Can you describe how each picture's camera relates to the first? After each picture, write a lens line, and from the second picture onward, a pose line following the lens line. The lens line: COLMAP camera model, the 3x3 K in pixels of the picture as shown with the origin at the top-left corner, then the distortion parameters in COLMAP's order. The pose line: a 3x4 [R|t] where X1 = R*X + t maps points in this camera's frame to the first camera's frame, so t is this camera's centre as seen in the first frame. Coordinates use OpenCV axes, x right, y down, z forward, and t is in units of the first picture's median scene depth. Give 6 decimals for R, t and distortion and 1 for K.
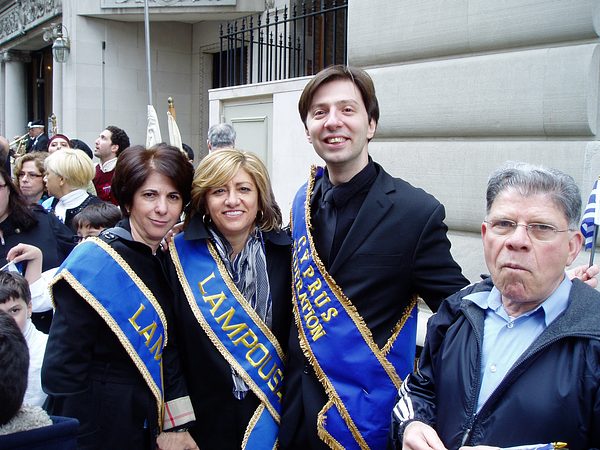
lens RADIAL K [[611.0, 0, 299.1], [0, 611.0, 221.1], [0, 0, 1]] dist [-0.141301, 0.089575]
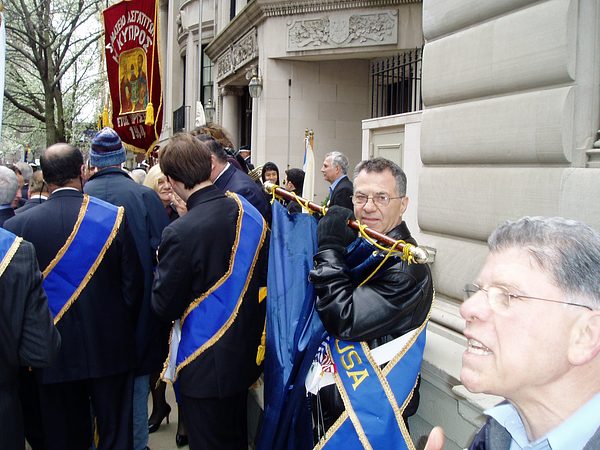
lens RADIAL K [[611.0, 0, 299.1], [0, 611.0, 221.1], [0, 0, 1]] dist [-0.141301, 0.089575]
pose [[0.928791, 0.030321, -0.369361, 0.347436], [-0.041974, 0.998841, -0.023553, 0.019213], [0.368219, 0.037380, 0.928987, -0.247041]]
